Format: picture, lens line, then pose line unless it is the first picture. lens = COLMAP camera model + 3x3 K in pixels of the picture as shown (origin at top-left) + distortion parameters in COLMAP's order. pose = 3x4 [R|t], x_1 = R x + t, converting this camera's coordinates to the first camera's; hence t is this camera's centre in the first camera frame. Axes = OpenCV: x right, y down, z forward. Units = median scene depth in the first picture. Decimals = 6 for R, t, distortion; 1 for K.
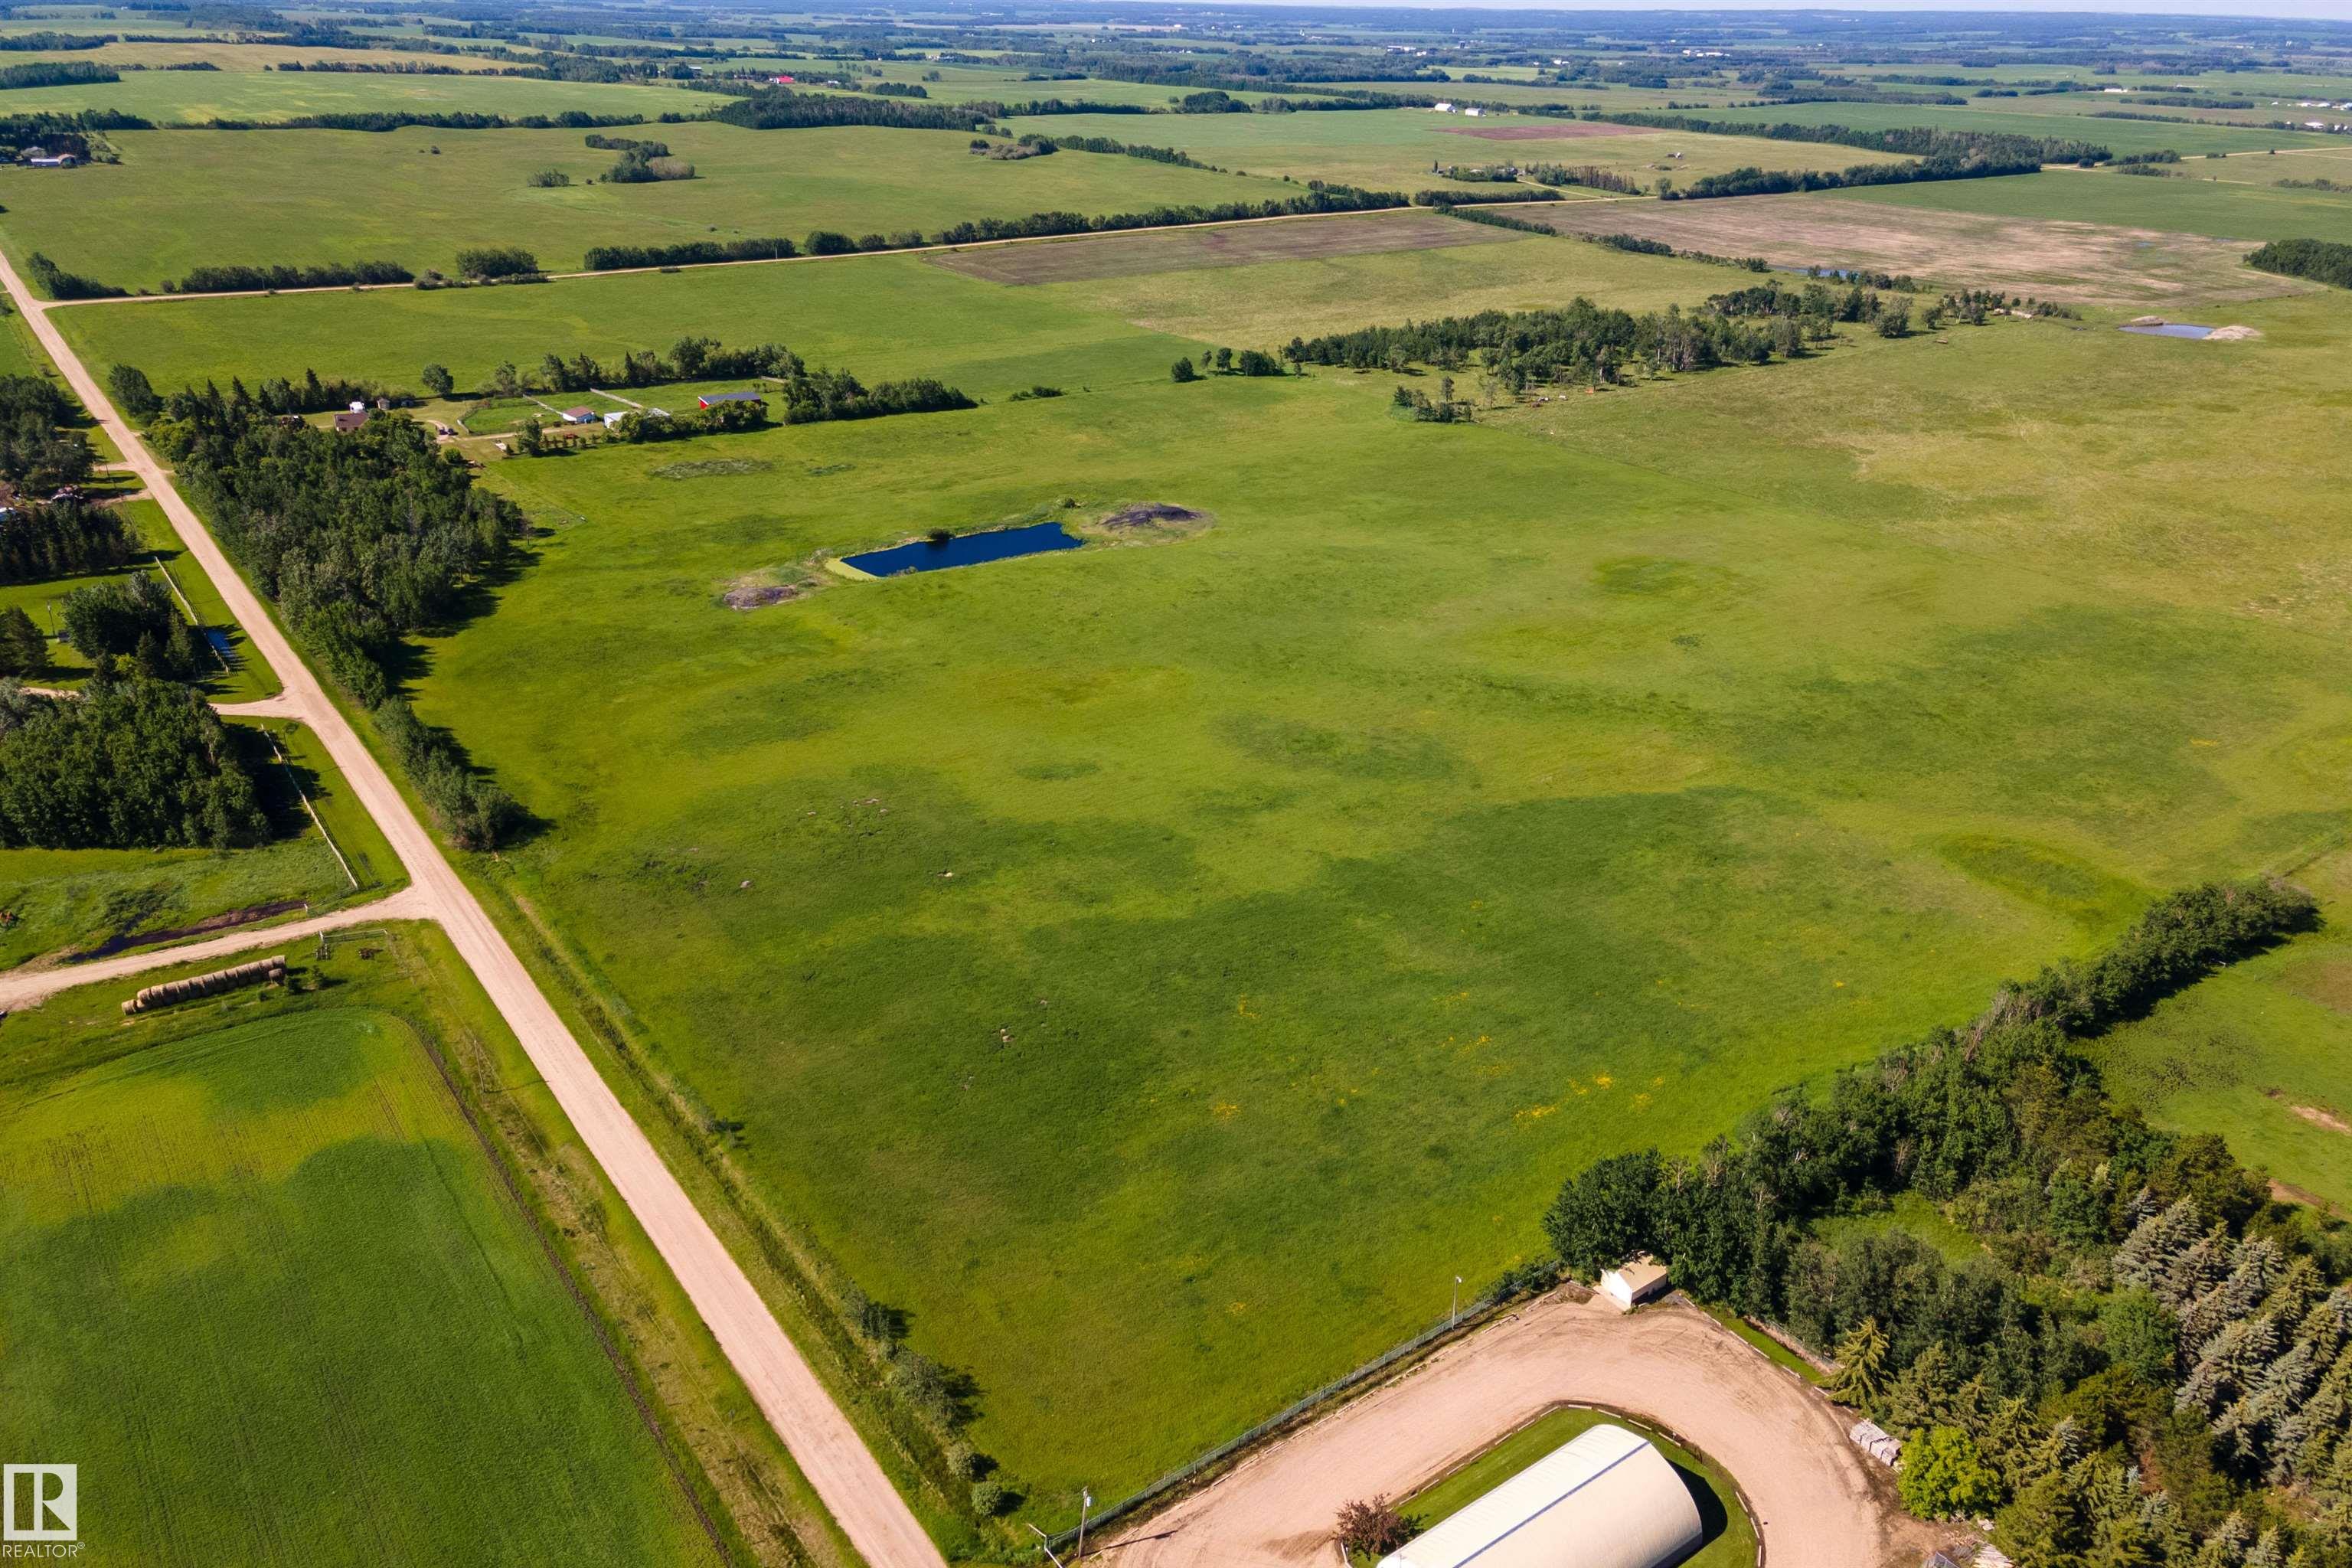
lens RADIAL K [[1706.0, 0, 1181.0], [0, 1706.0, 786.1], [0, 0, 1]] dist [0.028809, 0.029020]
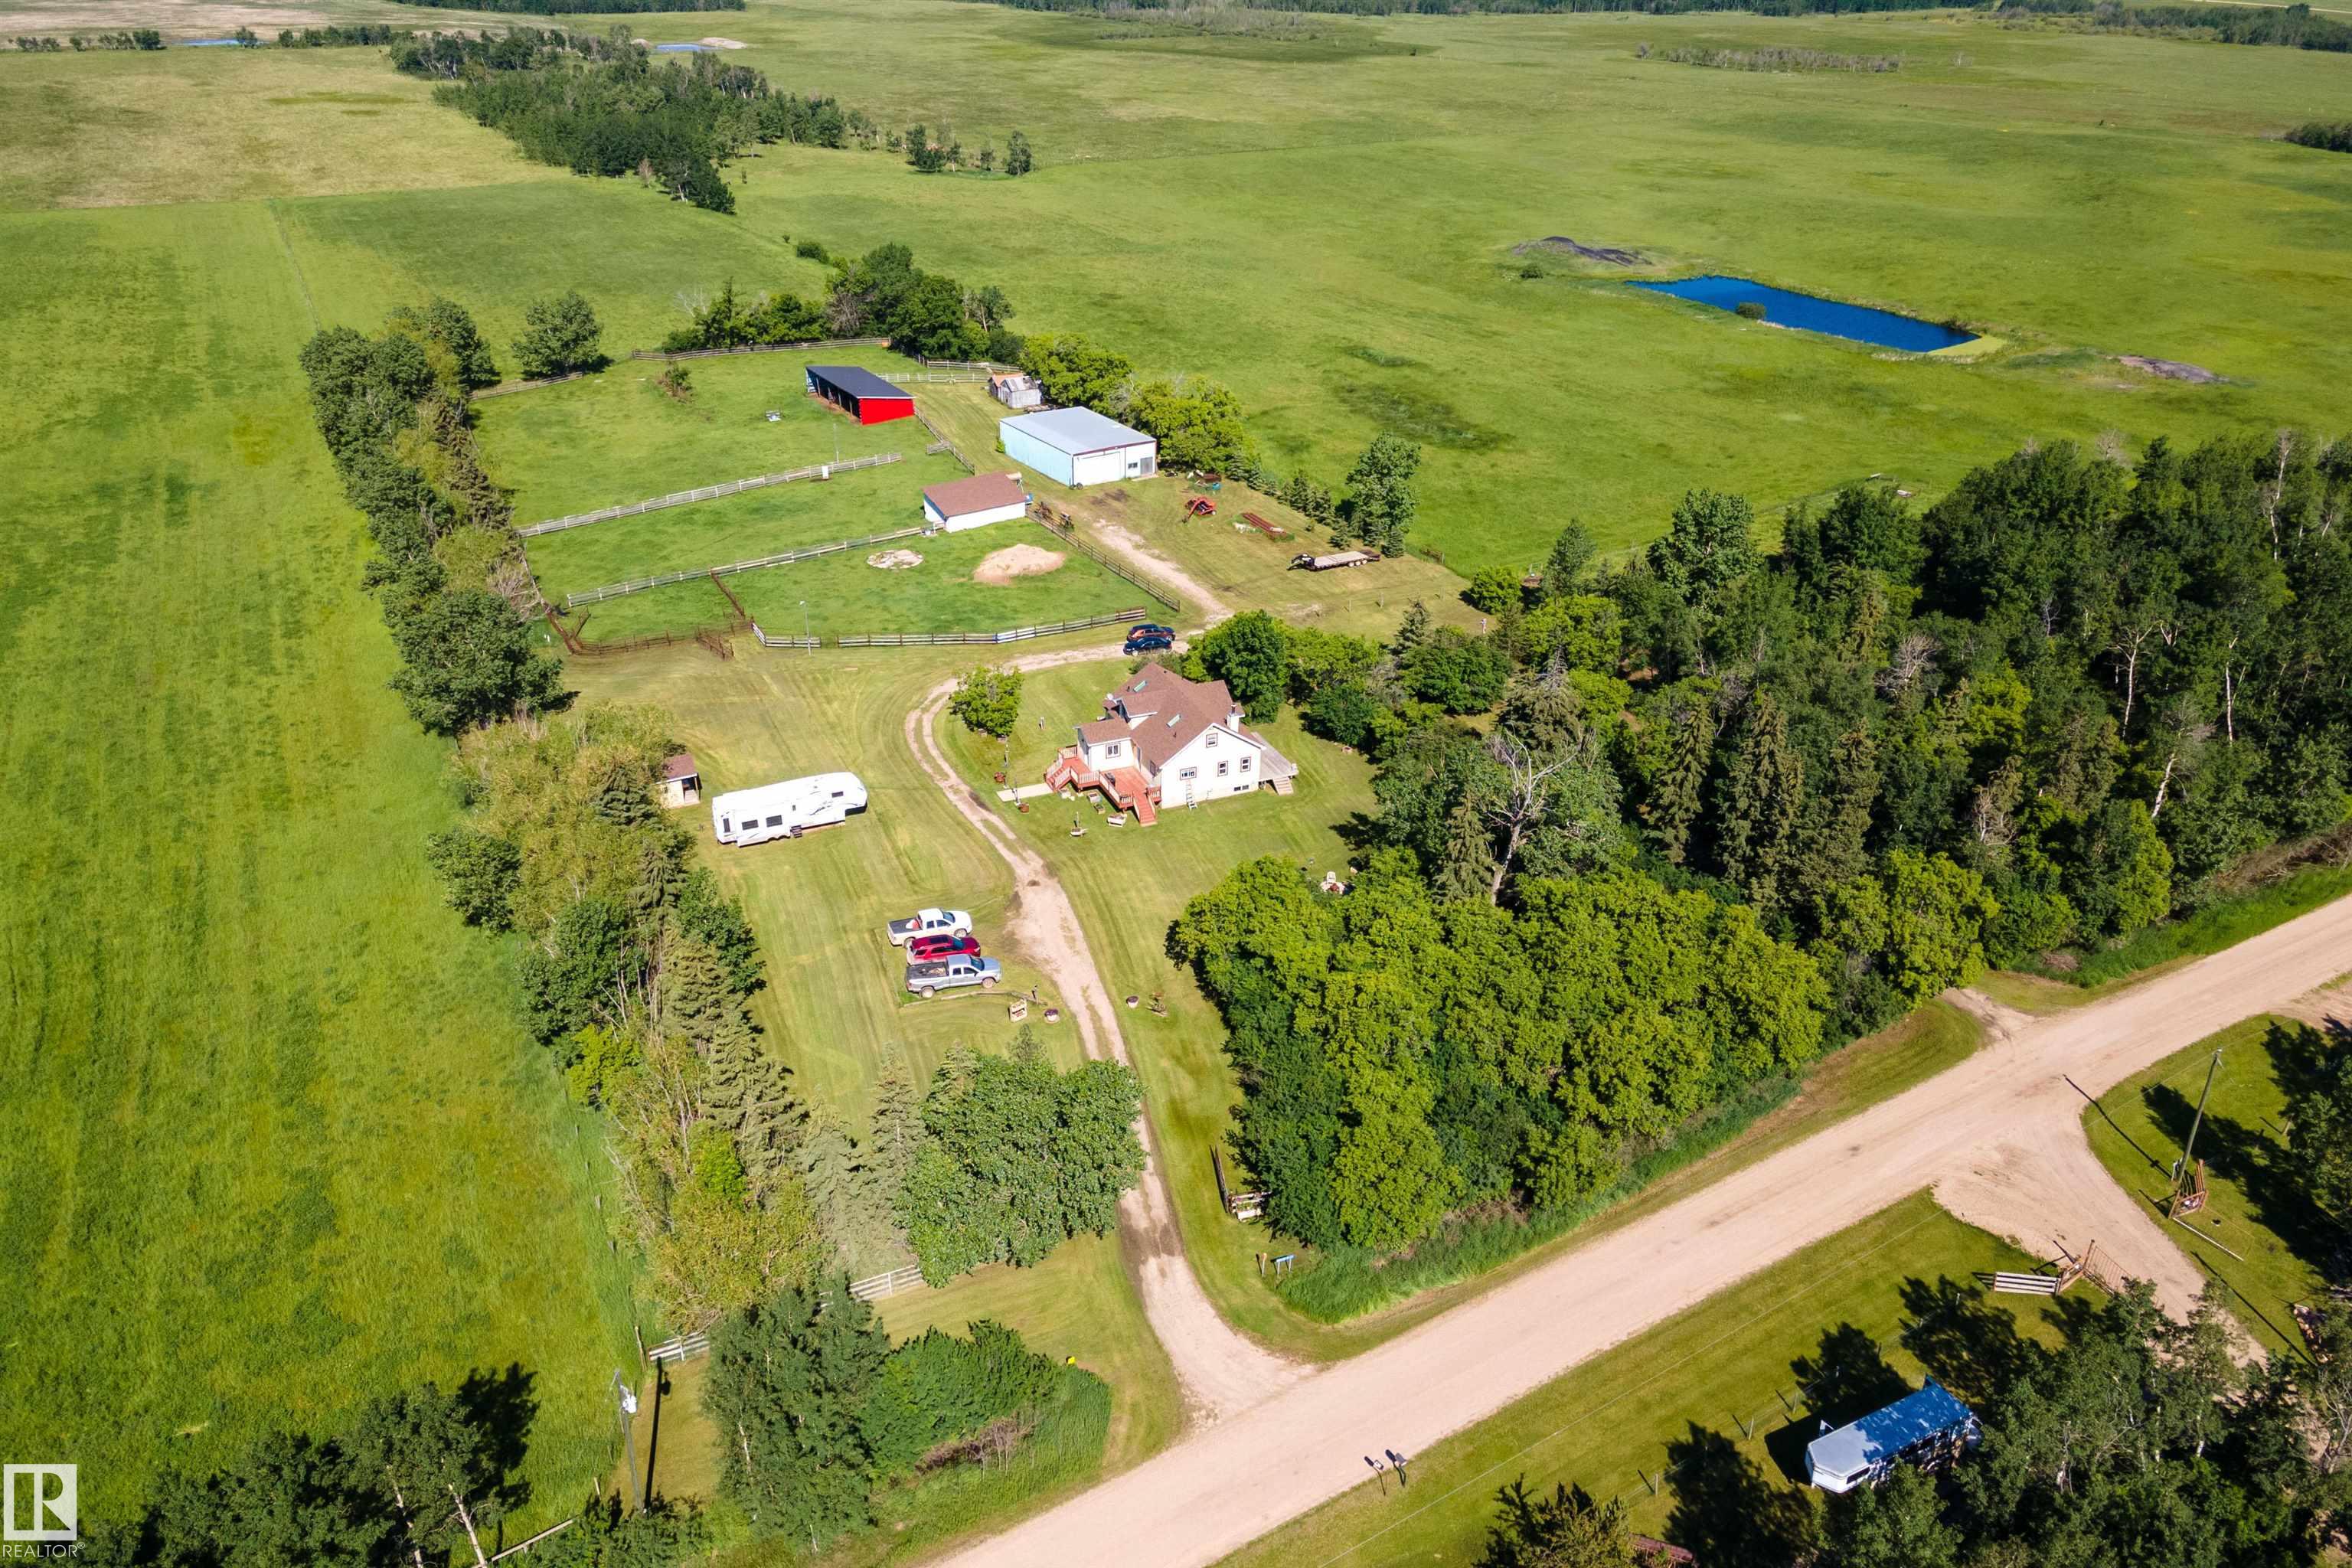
lens RADIAL K [[1706.0, 0, 1172.0], [0, 1706.0, 772.6], [0, 0, 1]] dist [0.028809, 0.029020]
pose [[0.085509, -0.471154, 0.877896, -0.804585], [0.408802, 0.820130, 0.400334, -0.351210], [-0.908608, 0.324654, 0.262737, 1.077726]]
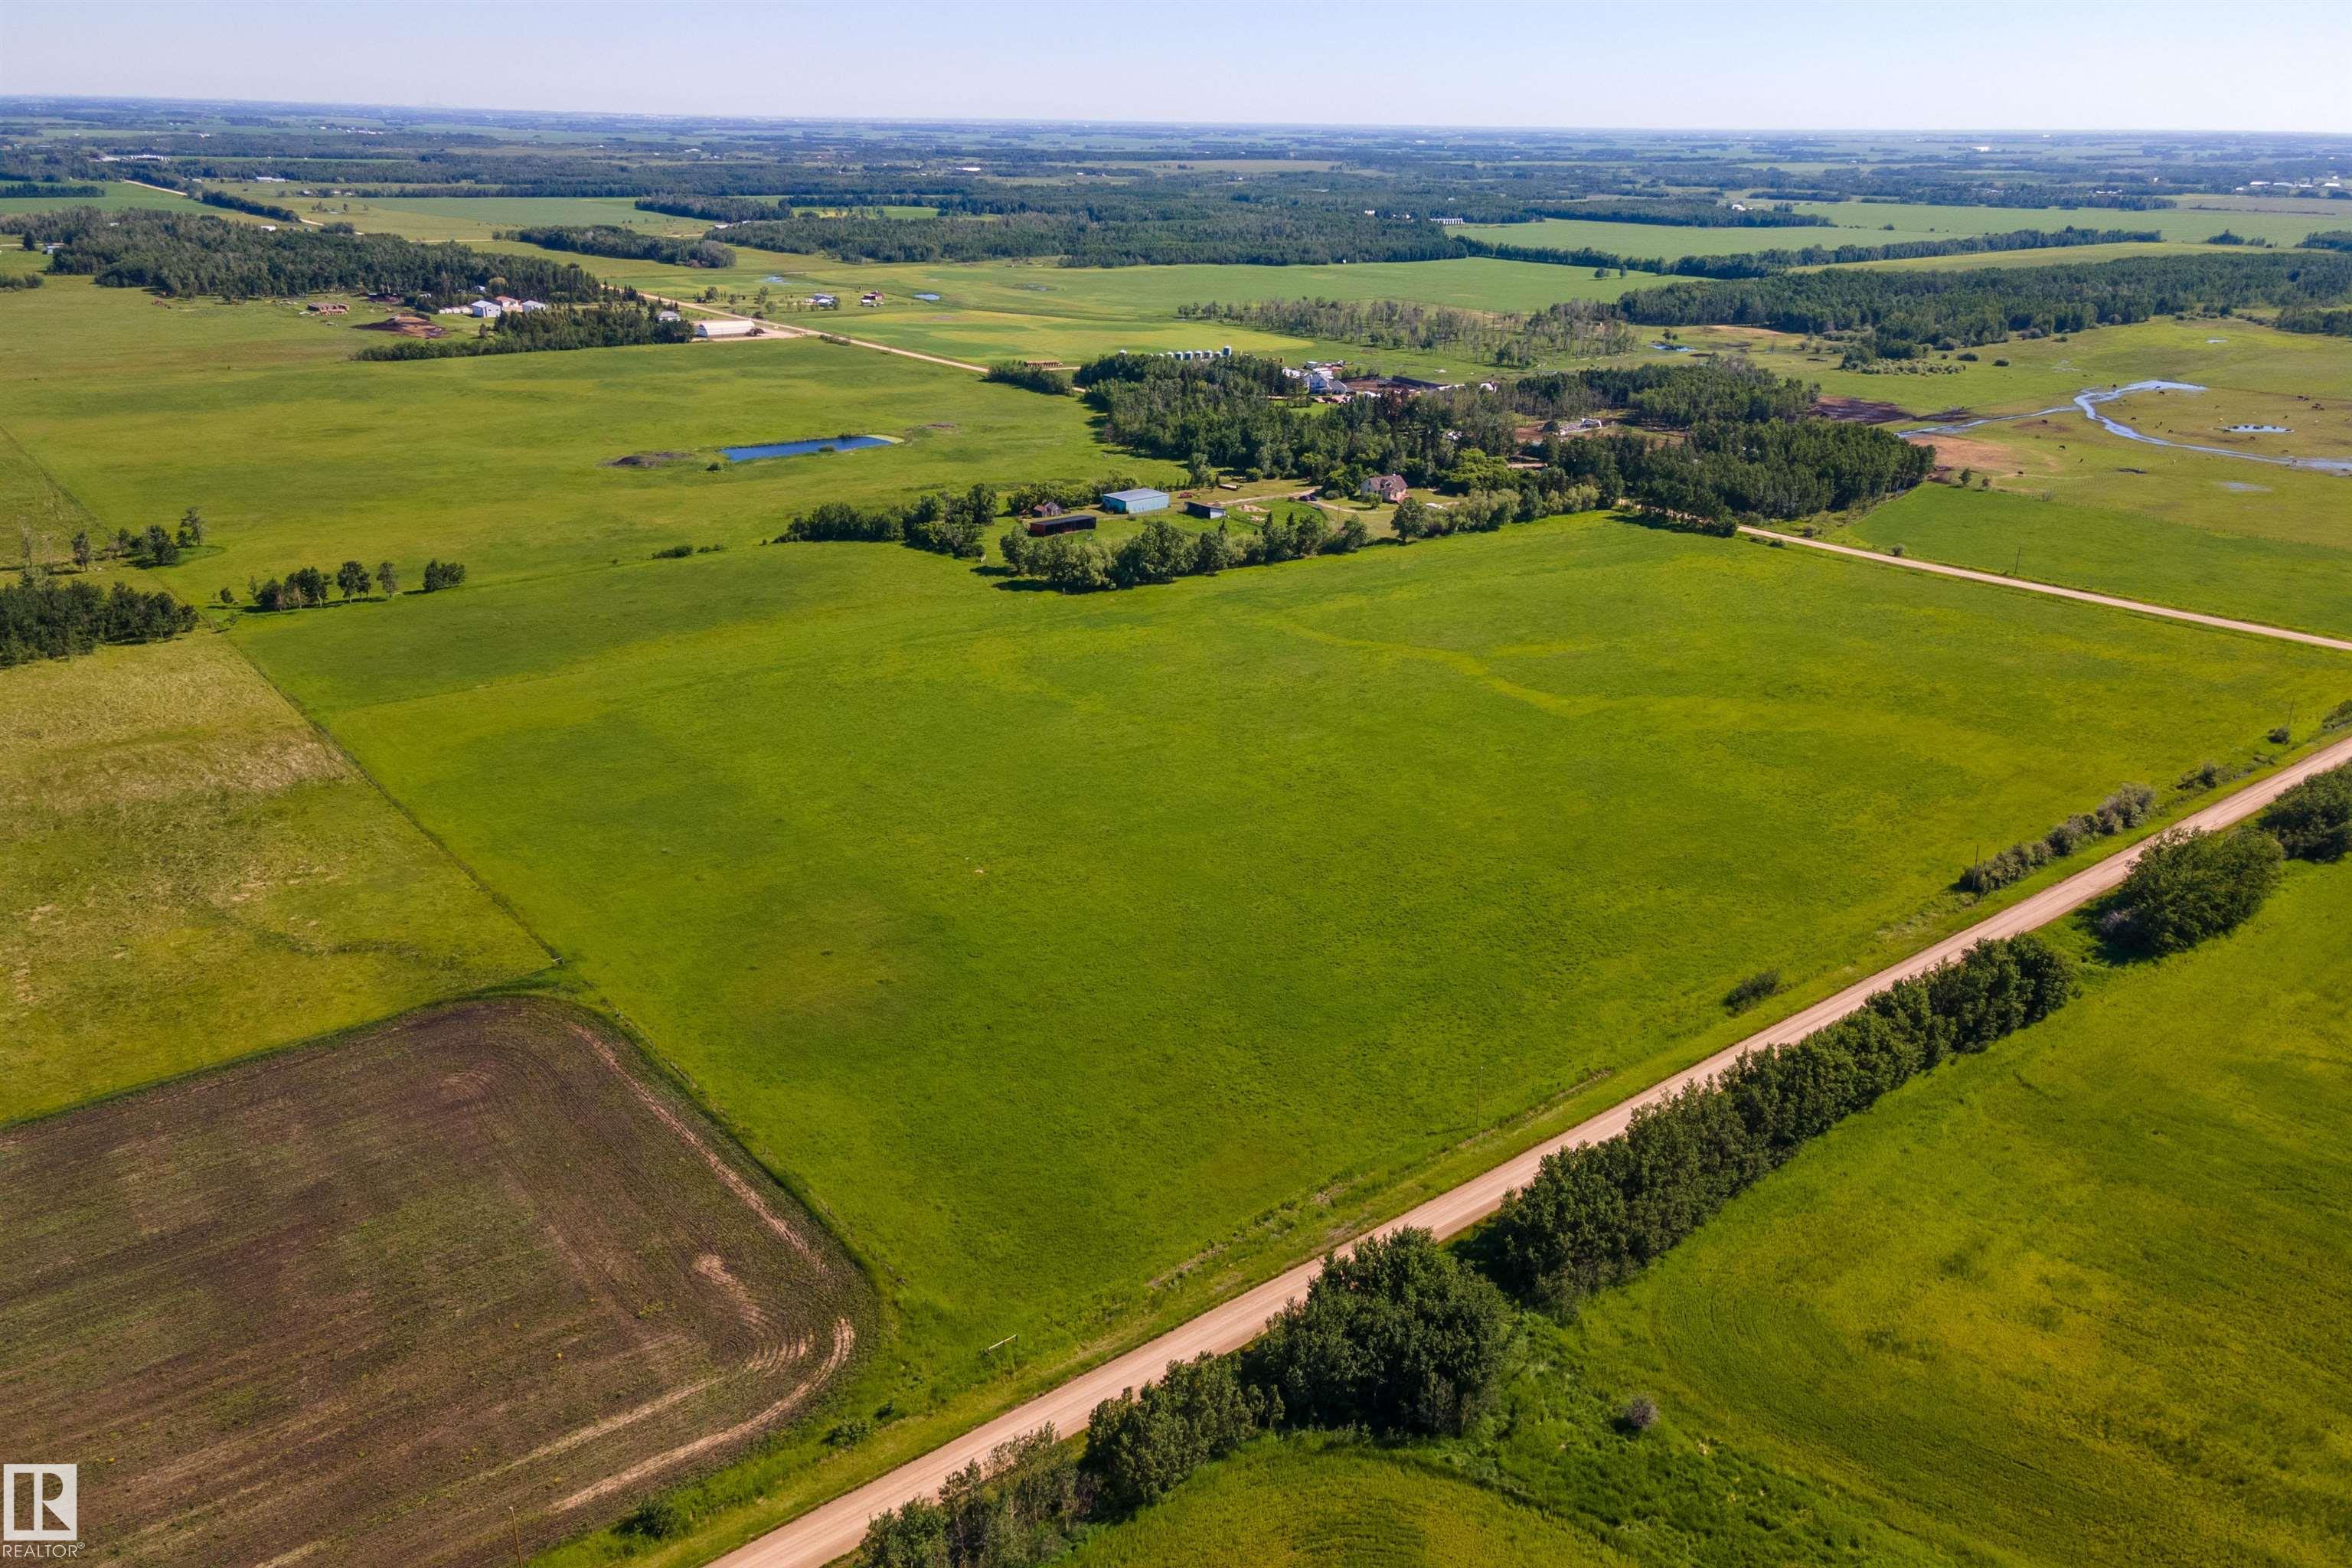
lens RADIAL K [[1706.0, 0, 1170.9], [0, 1706.0, 788.3], [0, 0, 1]] dist [0.028809, 0.029020]
pose [[-0.998034, -0.021265, -0.058955, -0.338223], [-0.057273, 0.691450, 0.720150, -0.940527], [0.025451, 0.722111, -0.691309, 2.113425]]
